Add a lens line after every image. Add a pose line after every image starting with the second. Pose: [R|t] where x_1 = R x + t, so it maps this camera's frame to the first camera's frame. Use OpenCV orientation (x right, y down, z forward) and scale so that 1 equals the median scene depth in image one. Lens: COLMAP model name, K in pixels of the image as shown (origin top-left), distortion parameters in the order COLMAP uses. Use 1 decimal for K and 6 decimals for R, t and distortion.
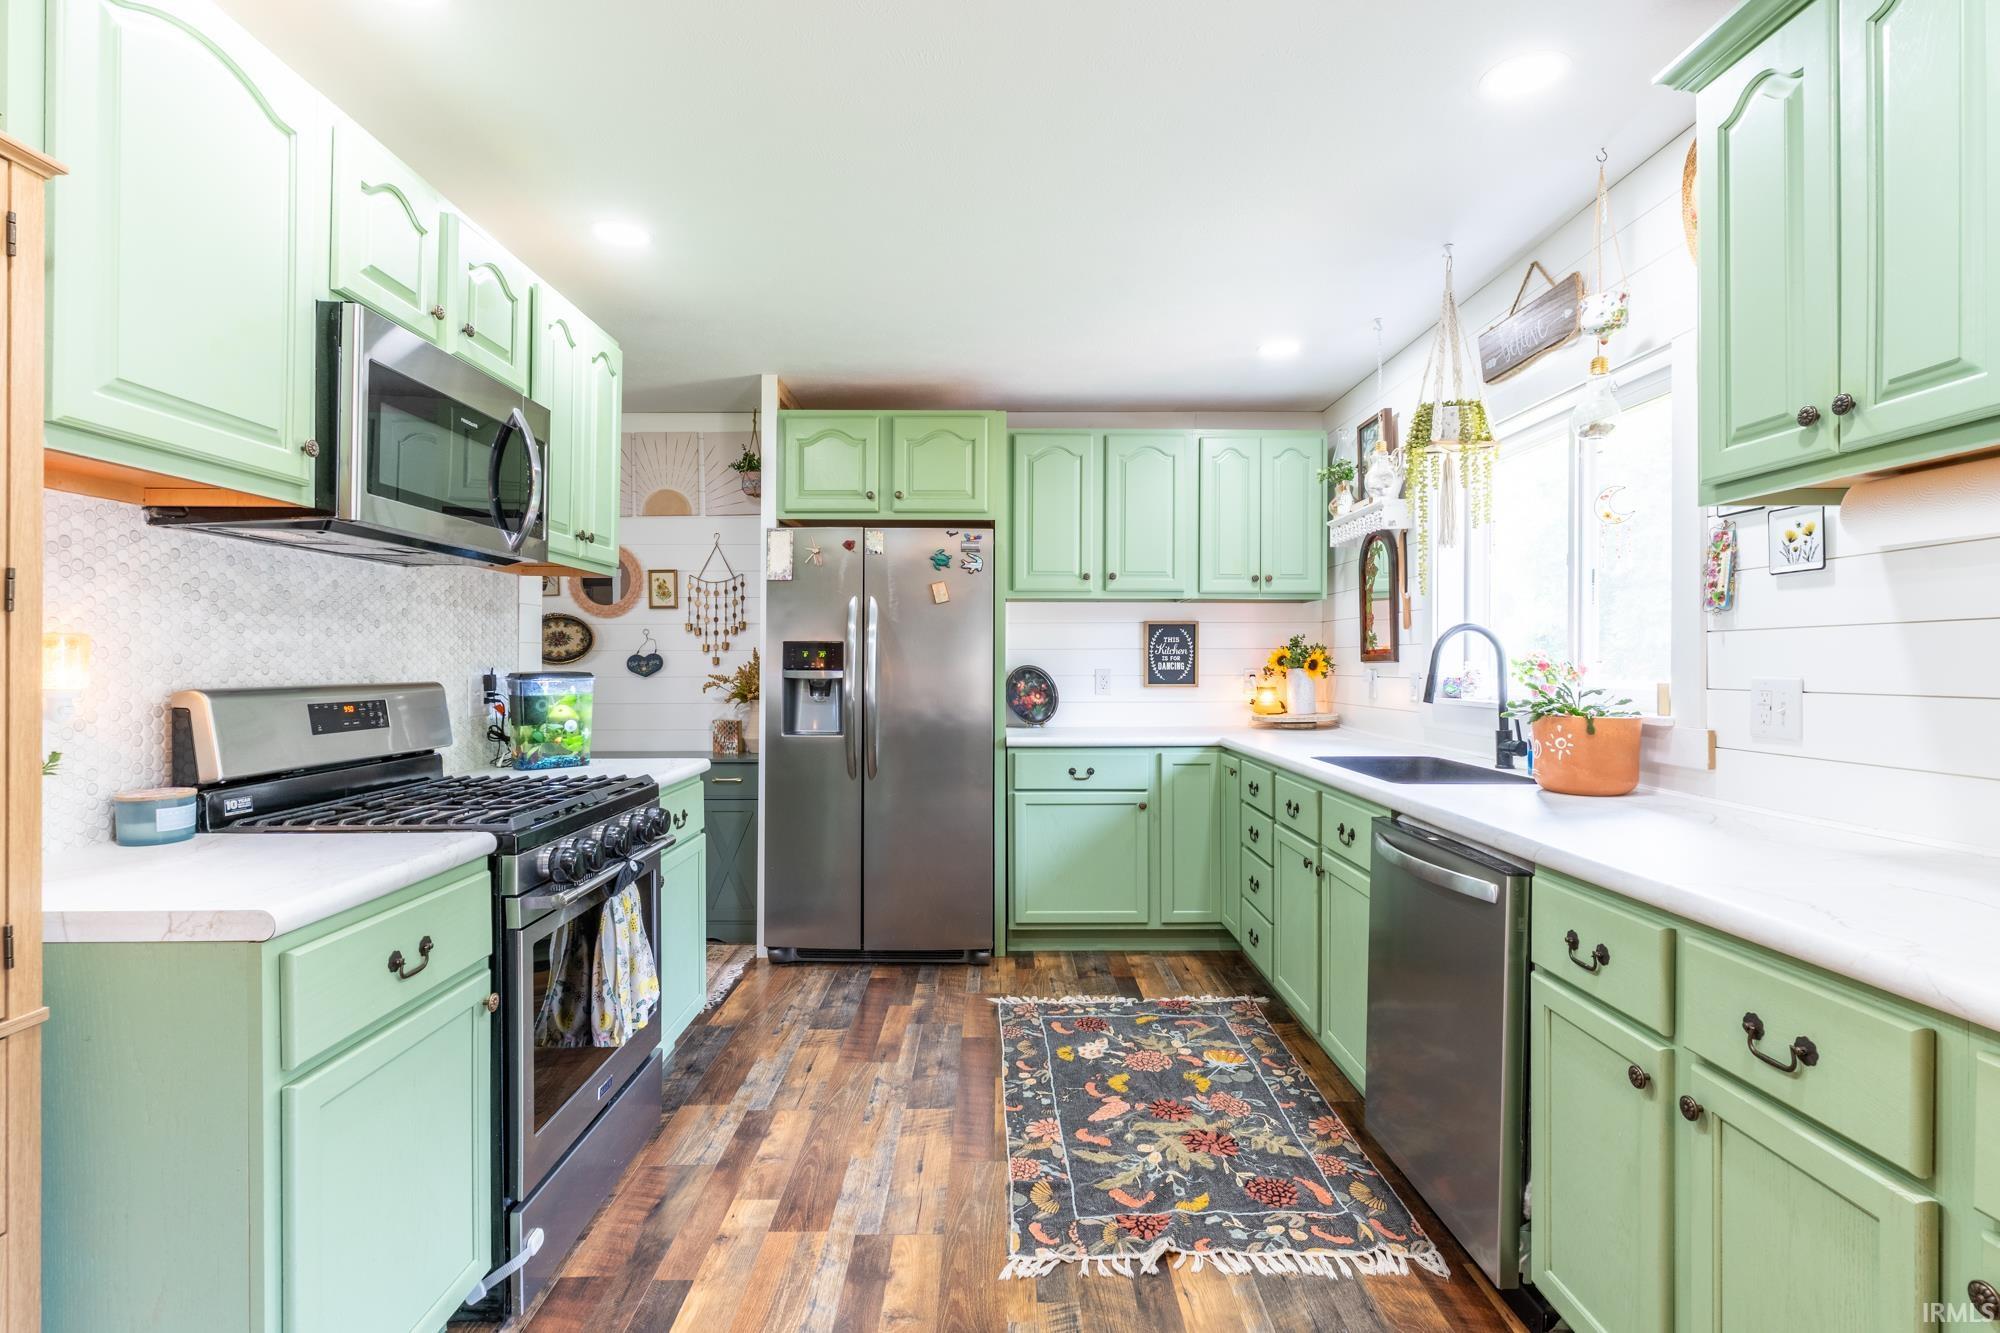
lens RADIAL K [[957.0, 0, 1002.0], [0, 957.0, 661.5], [0, 0, 1]] dist [0.001384, -0.000513]
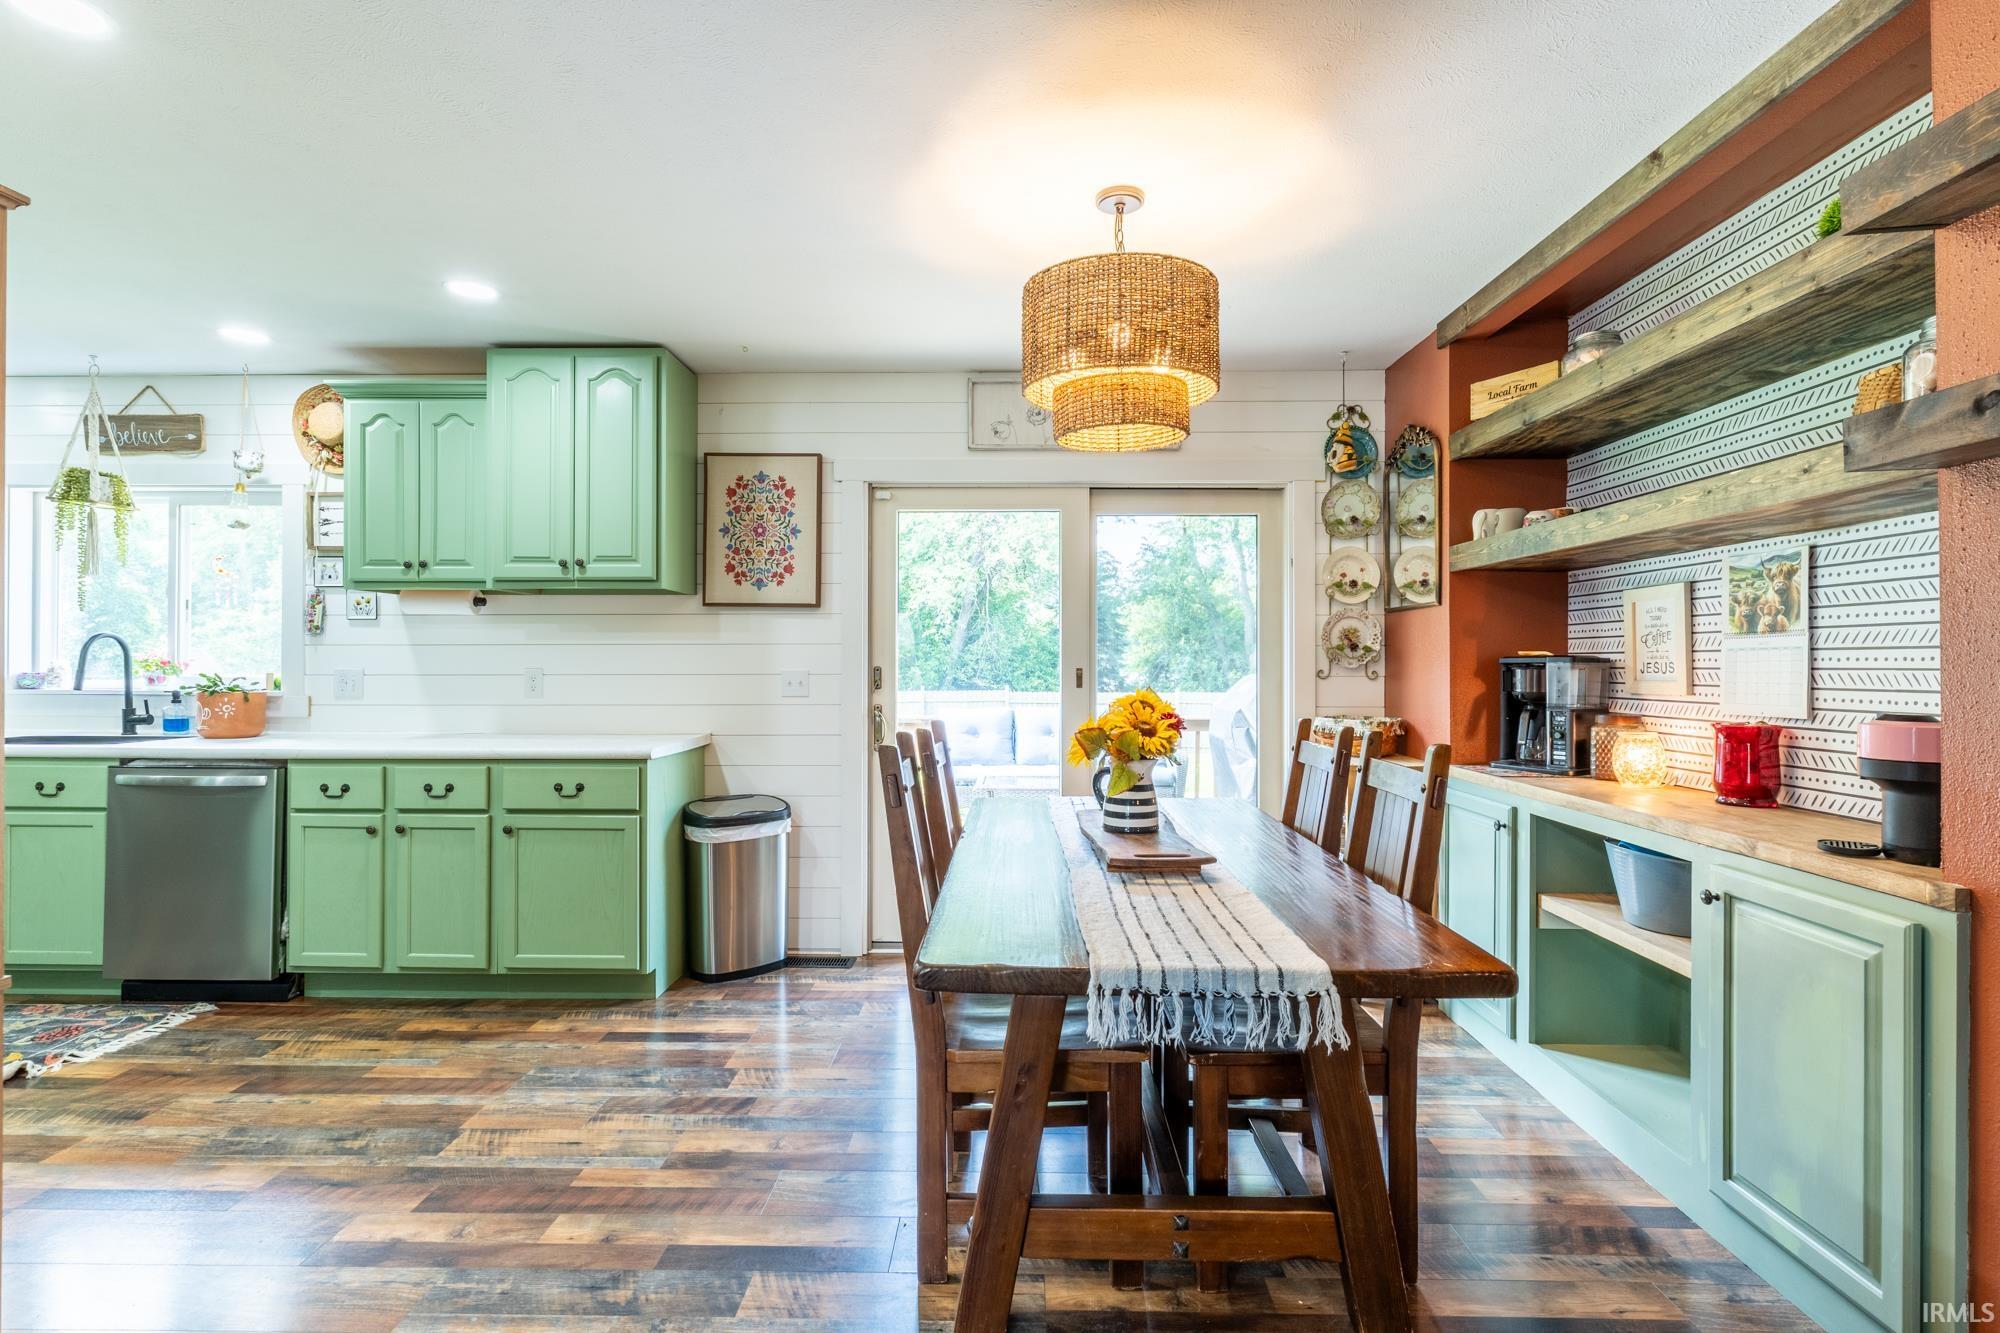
lens RADIAL K [[957.0, 0, 1002.8], [0, 957.0, 660.4], [0, 0, 1]] dist [0.001384, -0.000513]
pose [[0.024327, 0.003262, 0.999699, -1.225317], [-0.004444, 0.999985, -0.003155, -0.000617], [-0.999694, -0.004366, 0.024341, -0.473415]]
